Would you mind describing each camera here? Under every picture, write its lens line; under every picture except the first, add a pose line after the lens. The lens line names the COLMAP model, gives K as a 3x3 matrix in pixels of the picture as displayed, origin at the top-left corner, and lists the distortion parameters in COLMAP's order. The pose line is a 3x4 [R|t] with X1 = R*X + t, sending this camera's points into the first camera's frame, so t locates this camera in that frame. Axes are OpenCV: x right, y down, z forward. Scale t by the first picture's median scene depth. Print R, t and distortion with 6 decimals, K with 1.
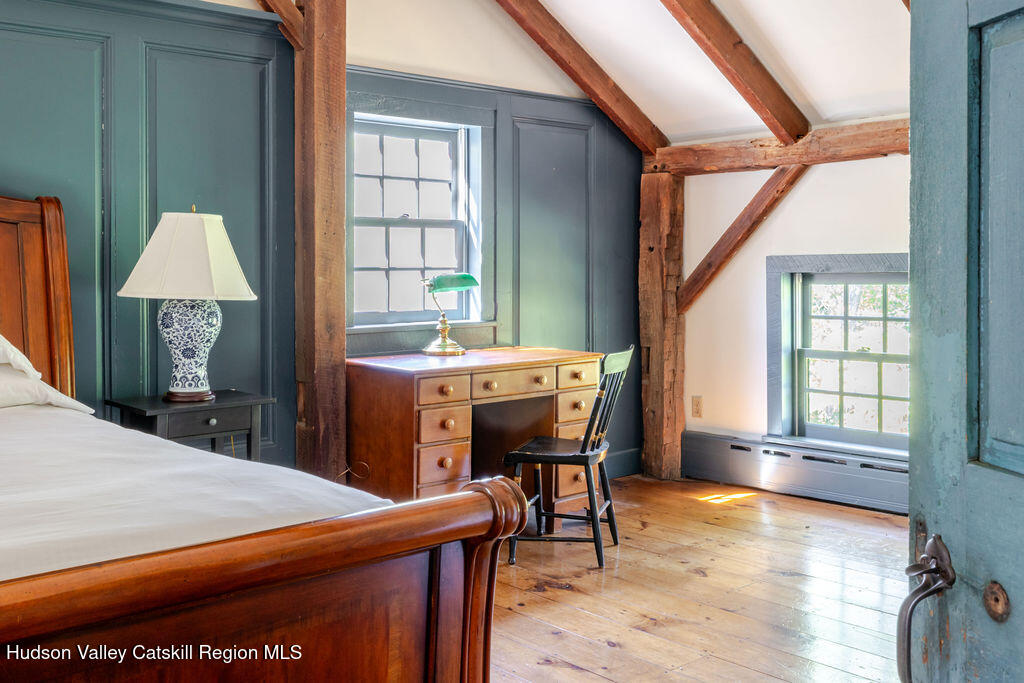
lens RADIAL K [[1005.5, 0, 512.5], [0, 1005.5, 272.1], [0, 0, 1]] dist [-0.004610, 0.006679]
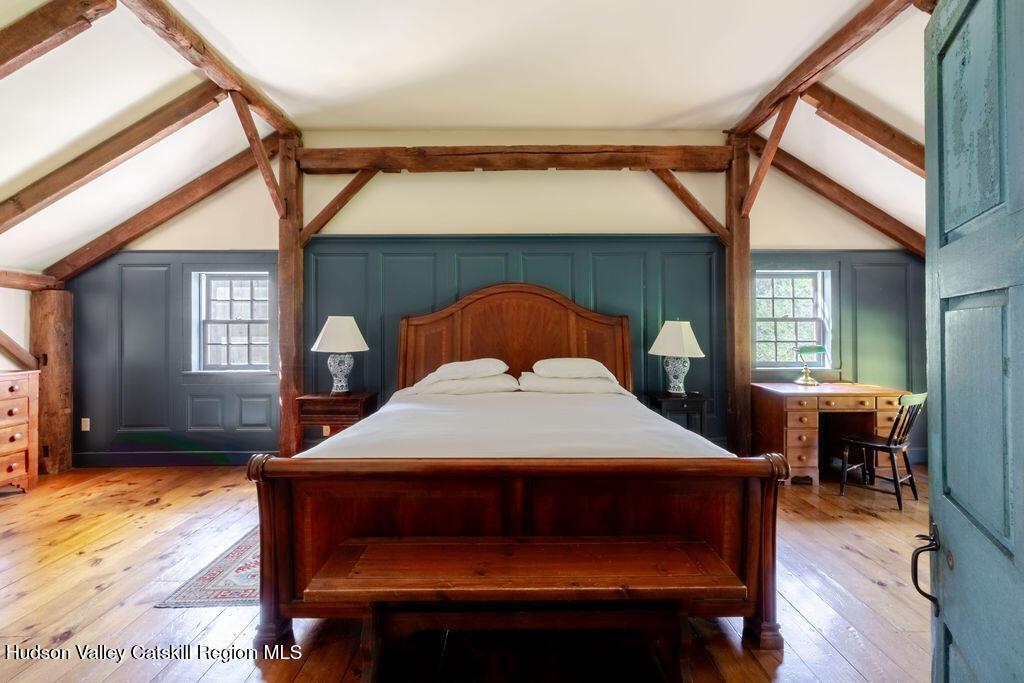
lens RADIAL K [[445.1, 0, 511.8], [0, 445.1, 320.4], [0, 0, 1]] dist [0.000819, -0.000003]
pose [[0.749947, -0.003969, -0.661487, 0.089513], [-0.003170, 0.999949, -0.009594, -0.041497], [0.661491, 0.009291, 0.749896, -0.084479]]
